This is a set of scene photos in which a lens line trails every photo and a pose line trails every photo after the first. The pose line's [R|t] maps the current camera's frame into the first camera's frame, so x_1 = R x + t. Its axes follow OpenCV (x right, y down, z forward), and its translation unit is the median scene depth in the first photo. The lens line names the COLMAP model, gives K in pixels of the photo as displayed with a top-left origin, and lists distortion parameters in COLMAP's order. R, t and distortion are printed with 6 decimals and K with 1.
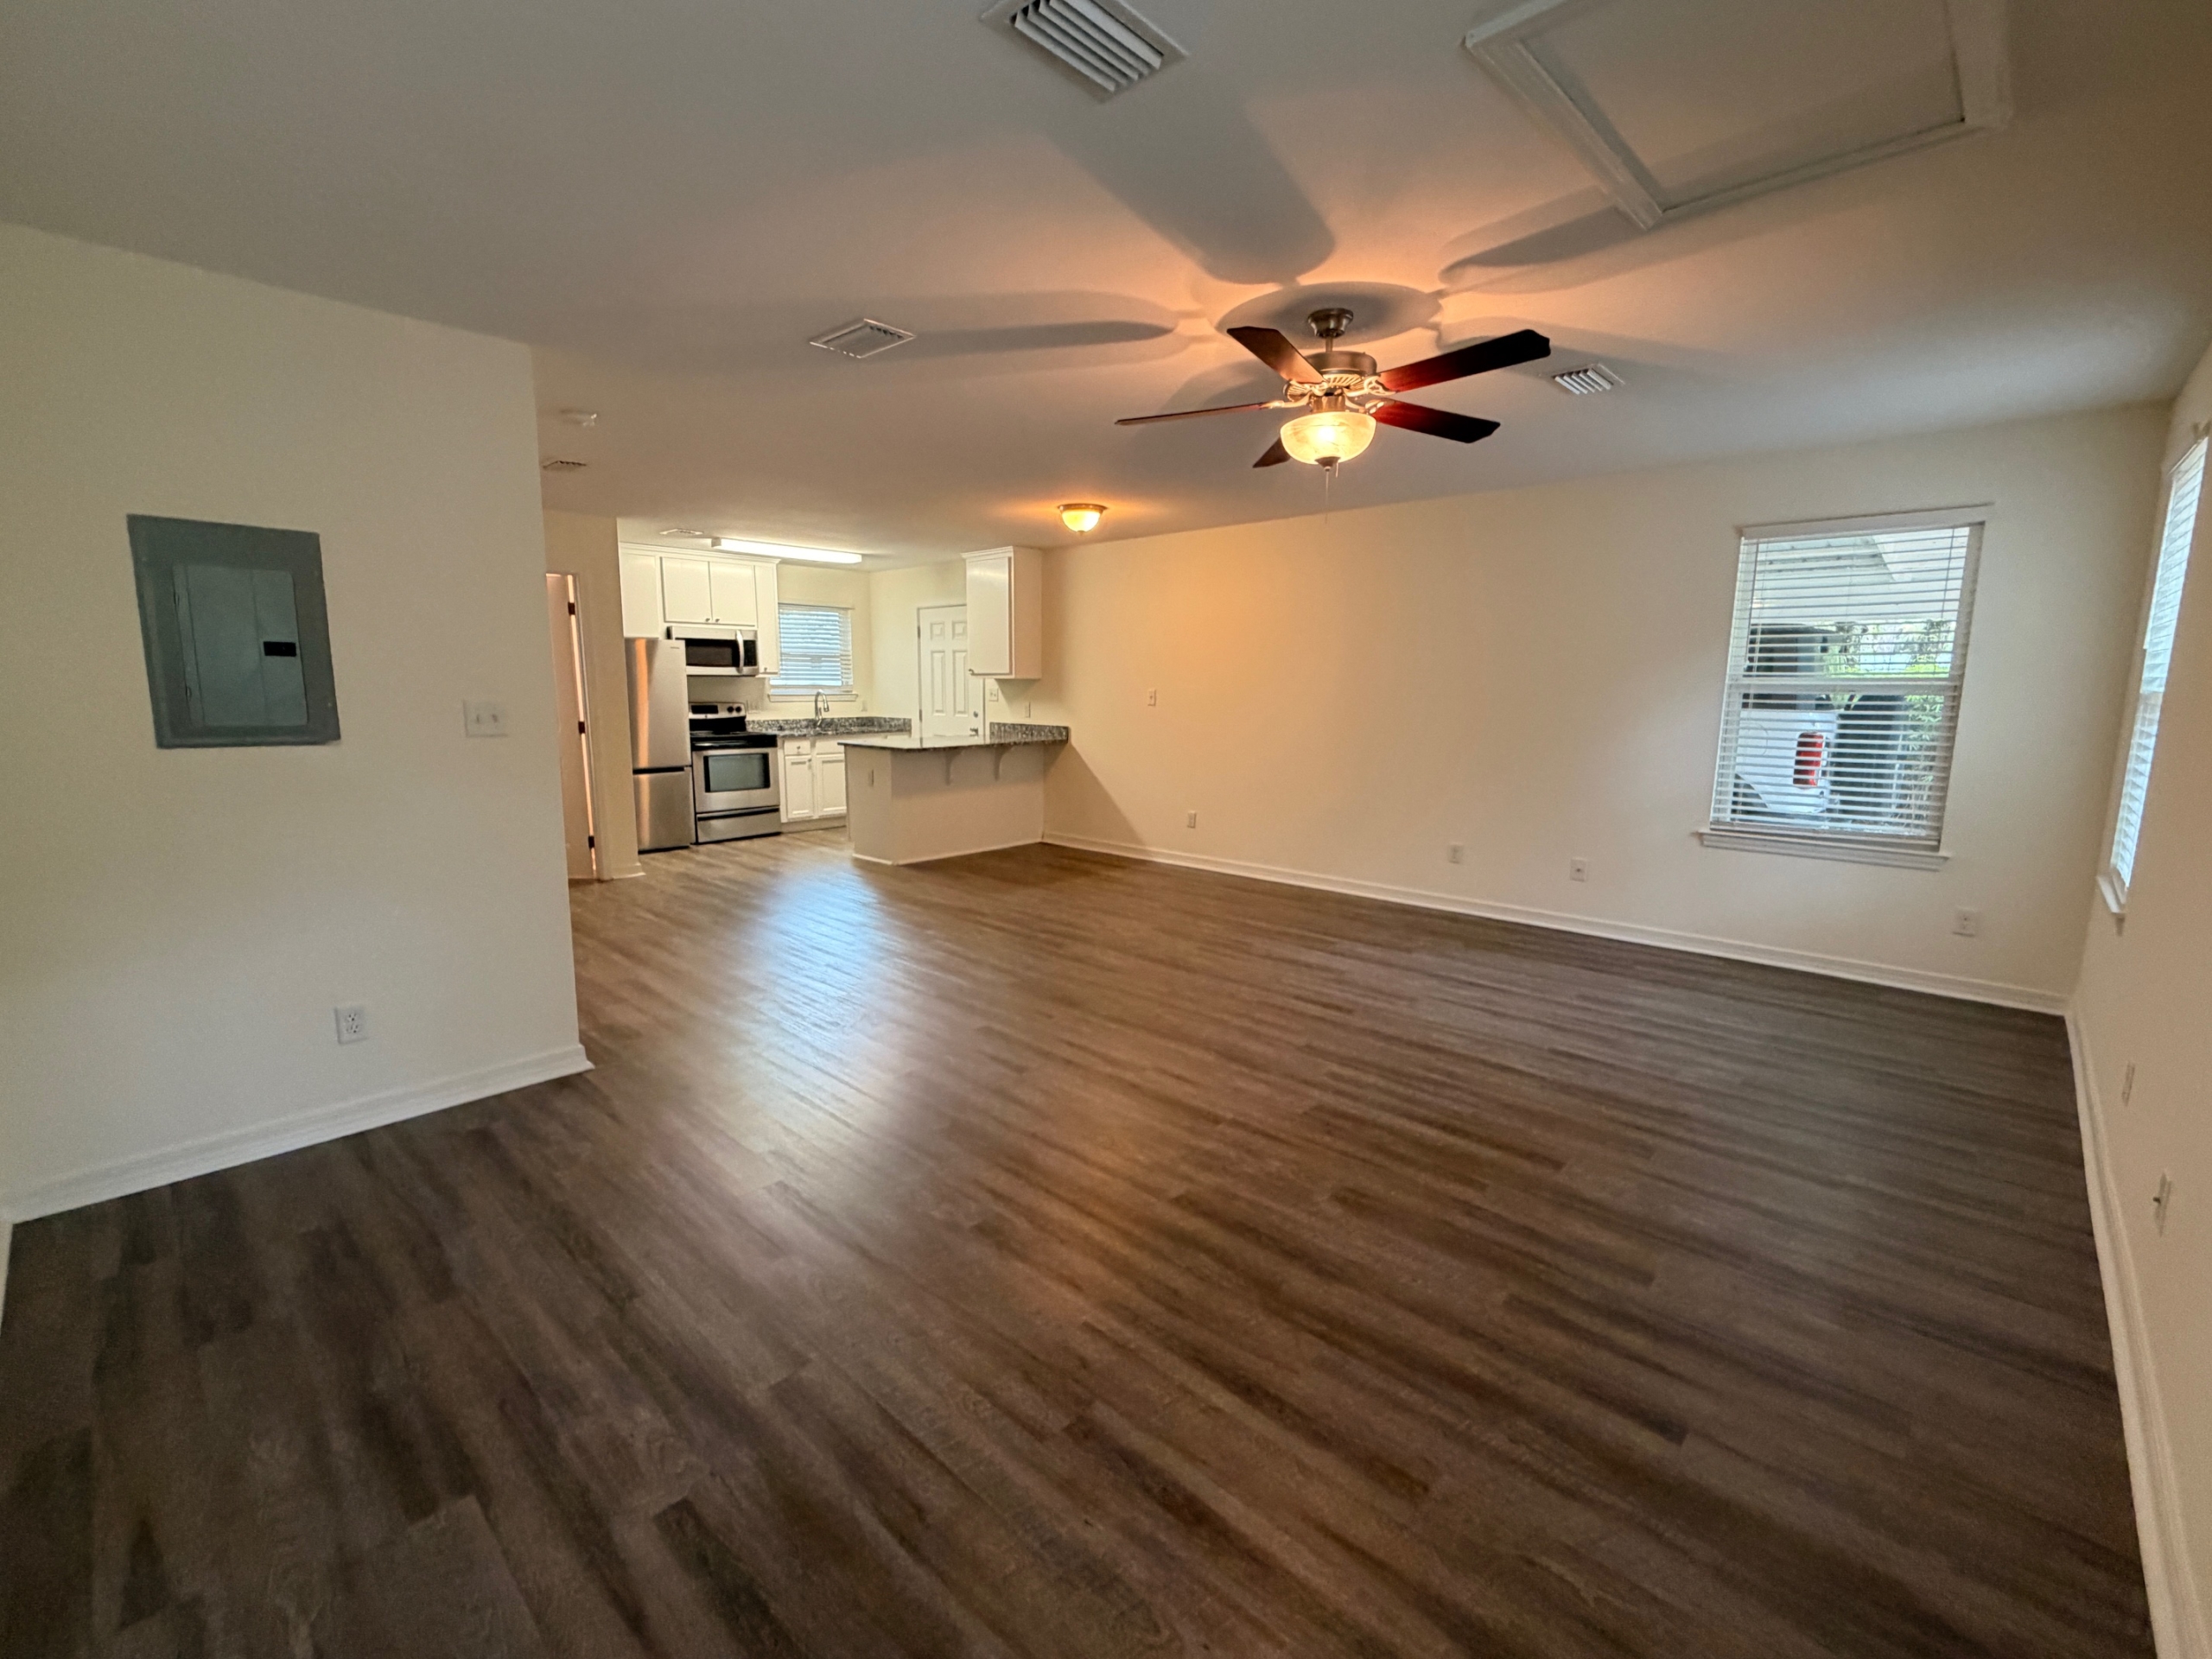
lens RADIAL K [[932.5, 0, 1096.0], [0, 932.5, 827.3], [0, 0, 1]] dist [0.014957, 0.000008]
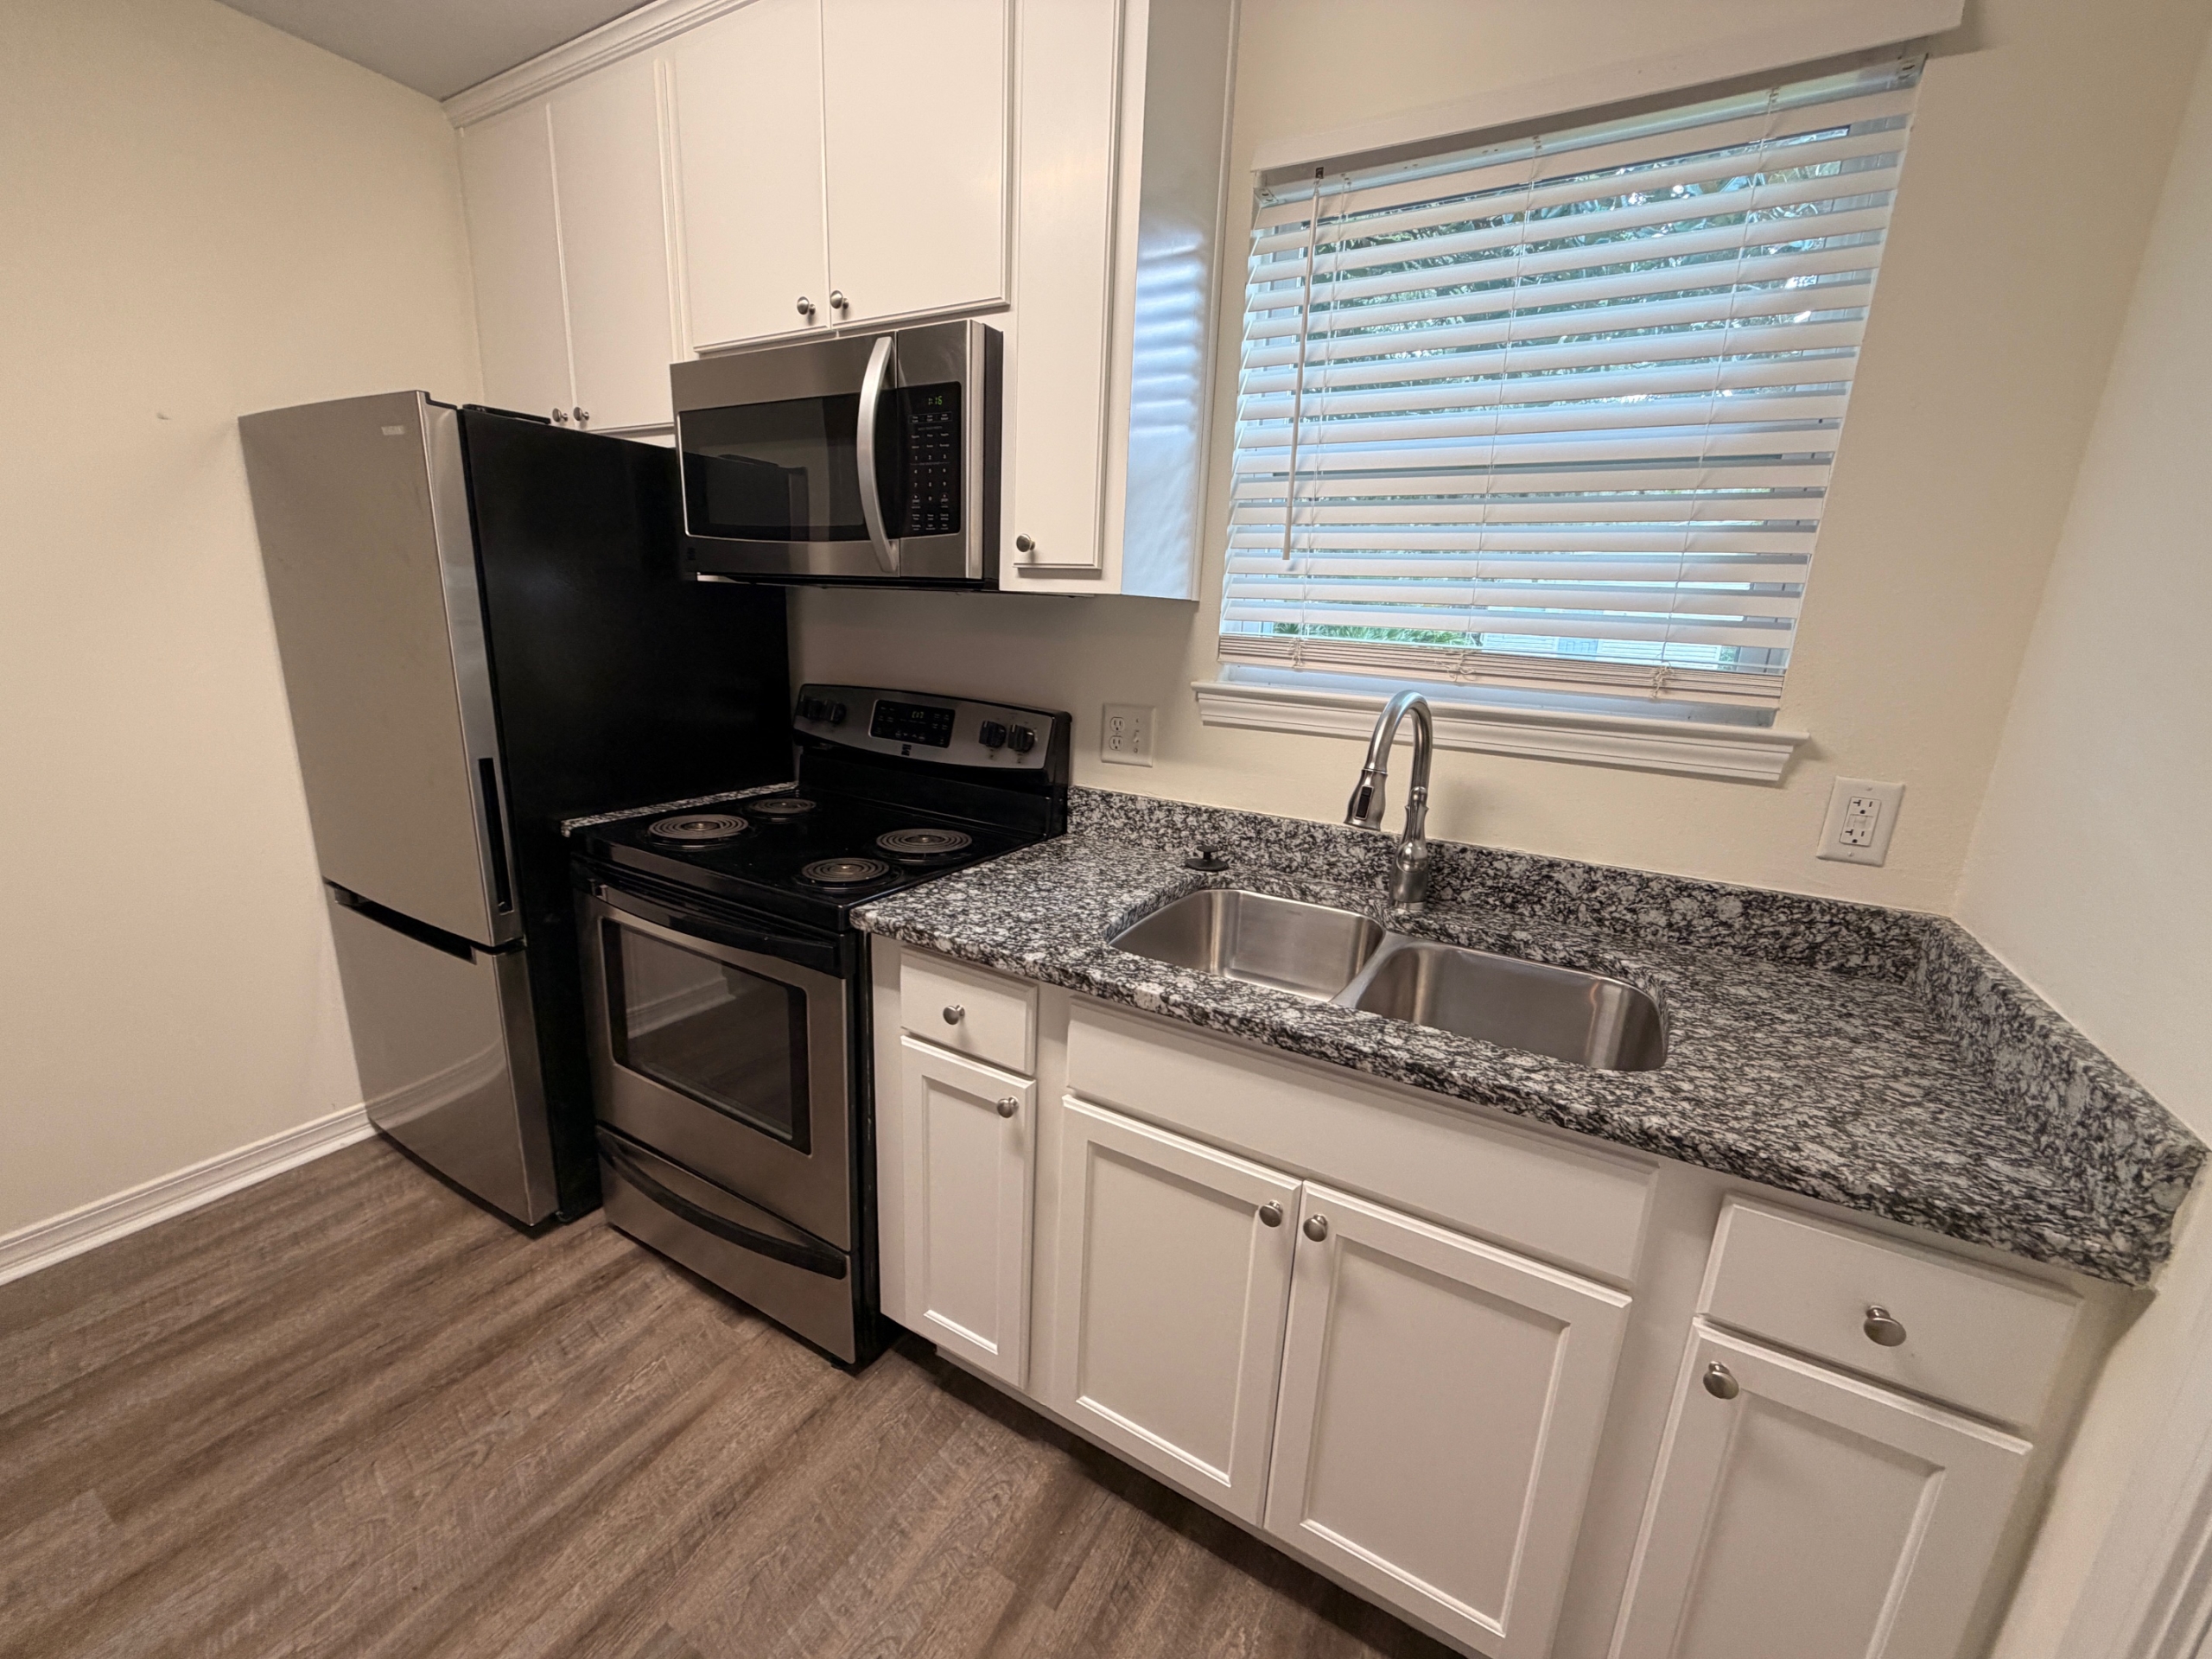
lens RADIAL K [[886.0, 0, 1092.9], [0, 886.0, 831.4], [0, 0, 1]] dist [0.000462, -0.000125]
pose [[0.229194, 0.242720, -0.942633, -0.333021], [-0.185966, 0.961492, 0.202360, -0.298401], [0.955451, 0.128918, 0.265506, 1.894635]]
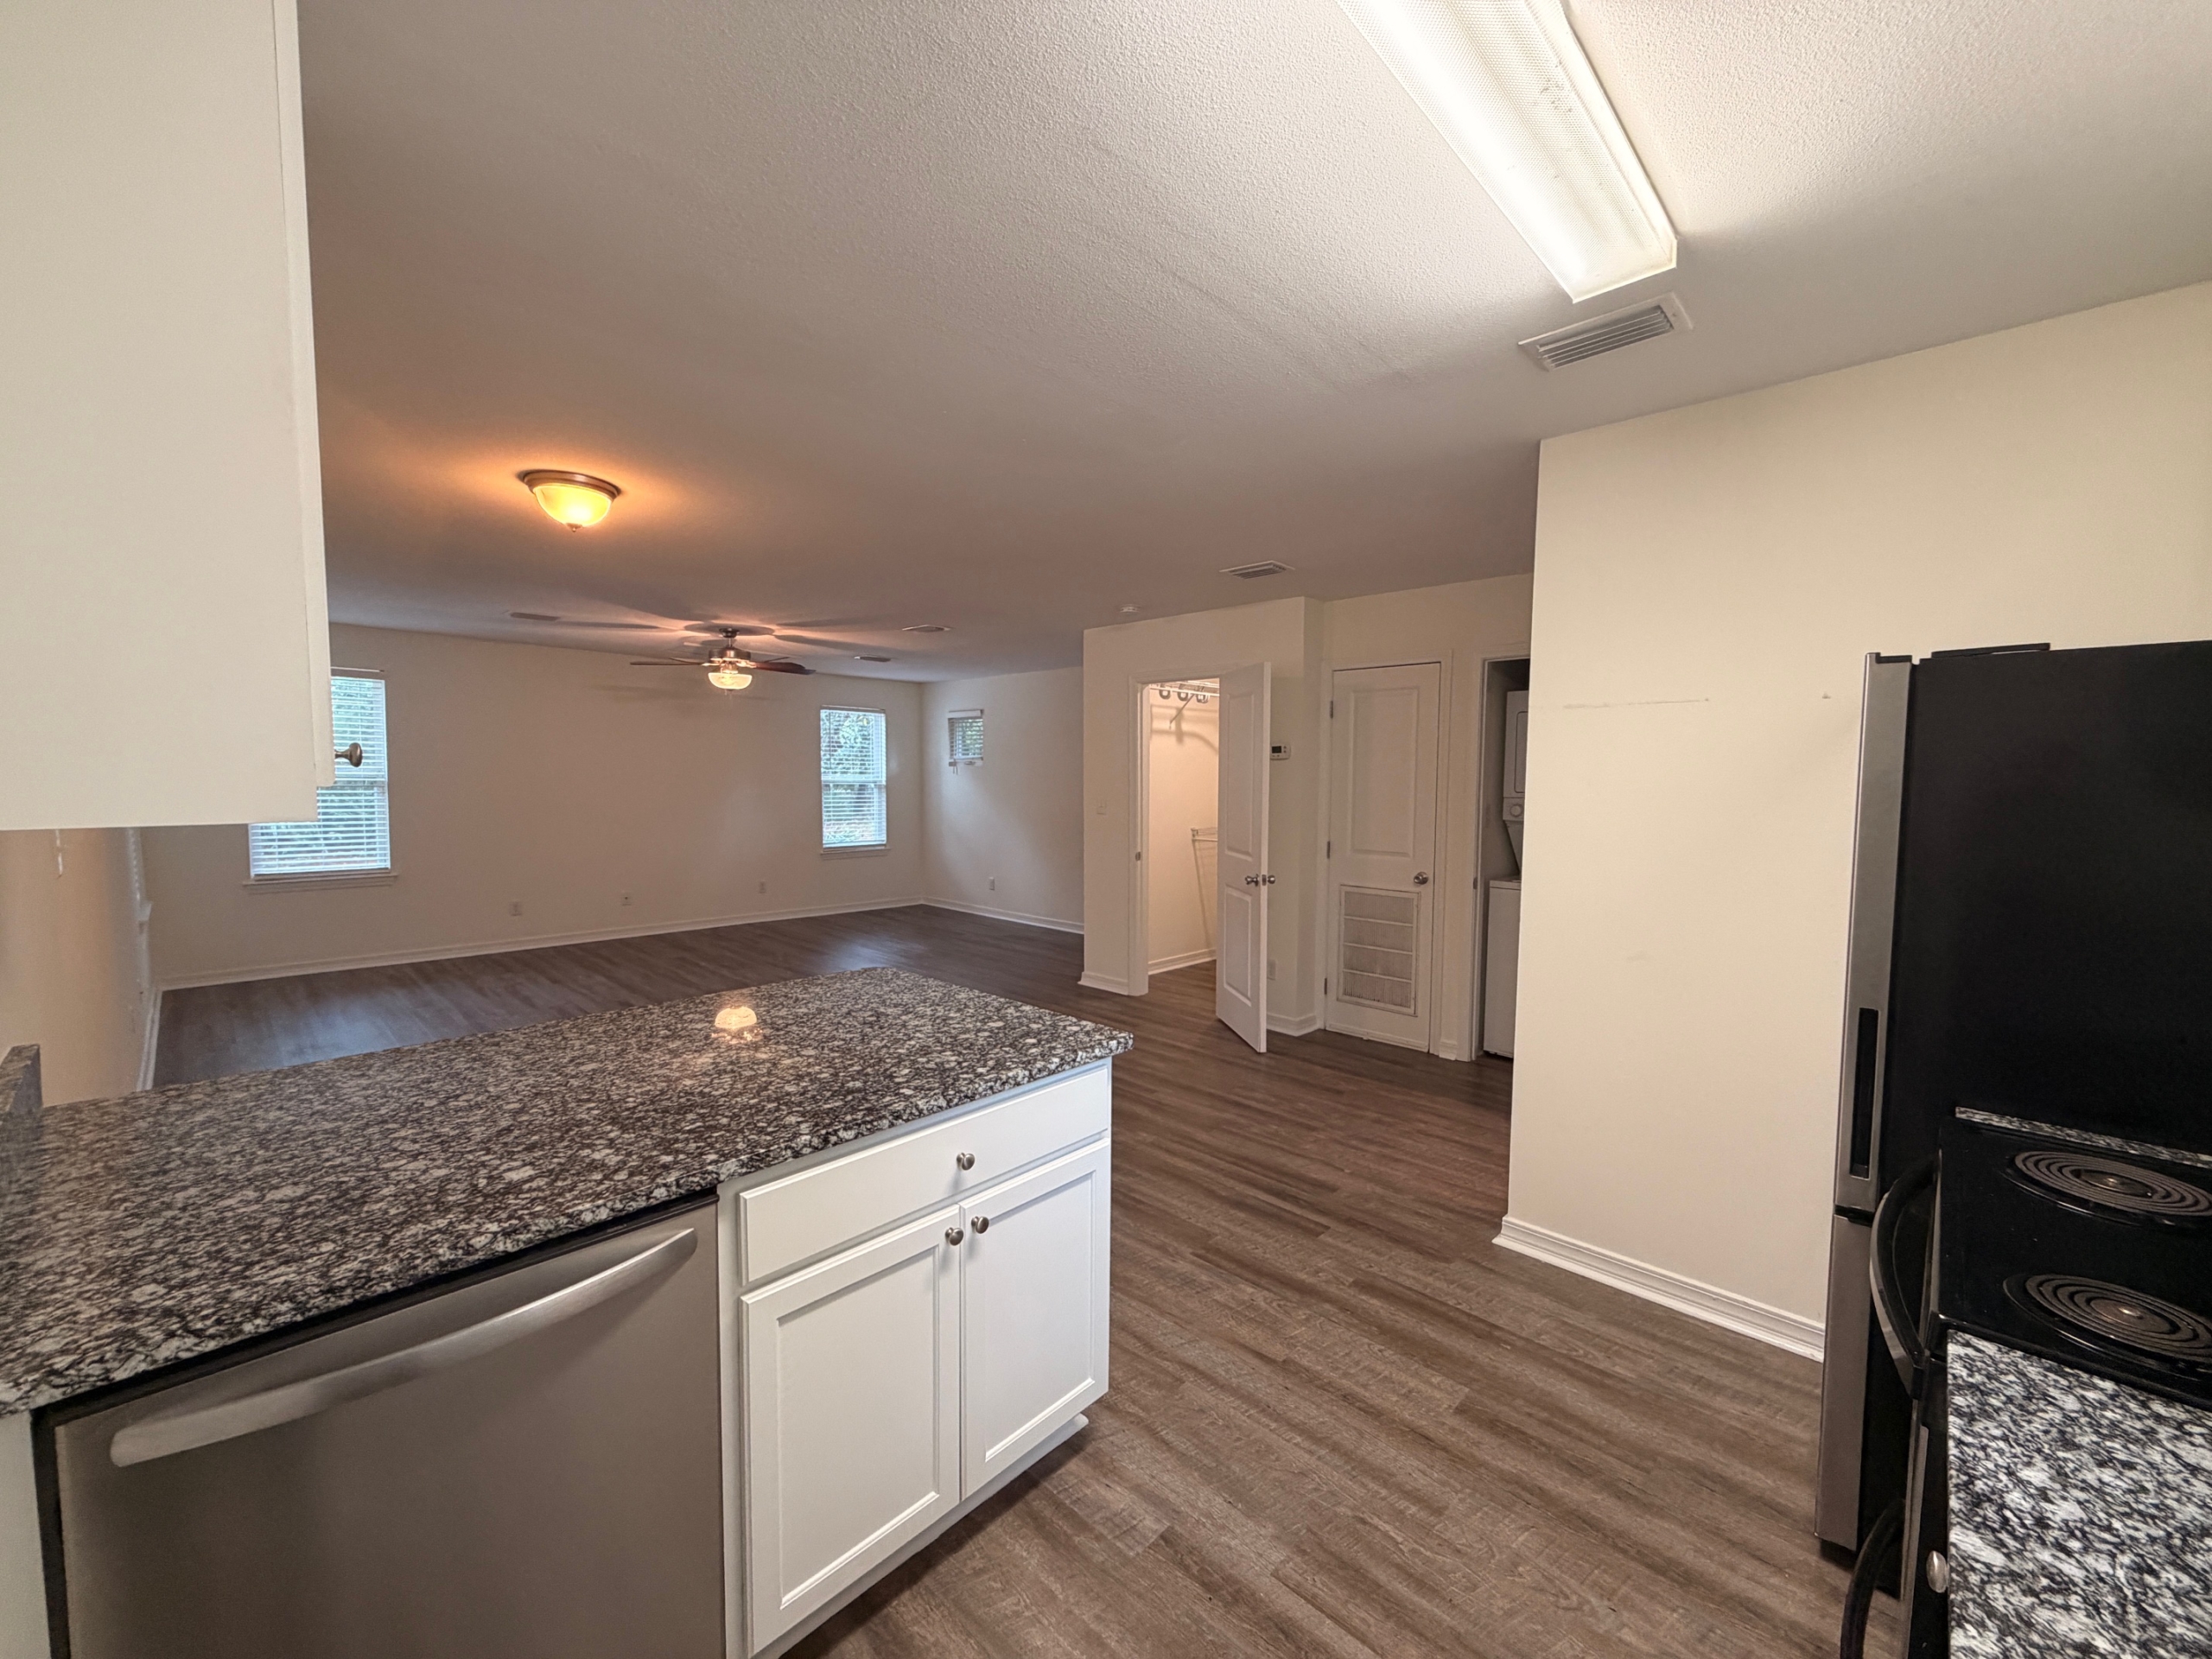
lens RADIAL K [[872.5, 0, 1106.0], [0, 872.5, 829.5], [0, 0, 1]] dist [-0.000945, -0.000012]
pose [[-0.999900, -0.014098, -0.001436, -0.448558], [-0.014085, 0.977542, 0.210270, -0.344915], [-0.001561, 0.210269, -0.977642, 2.075448]]
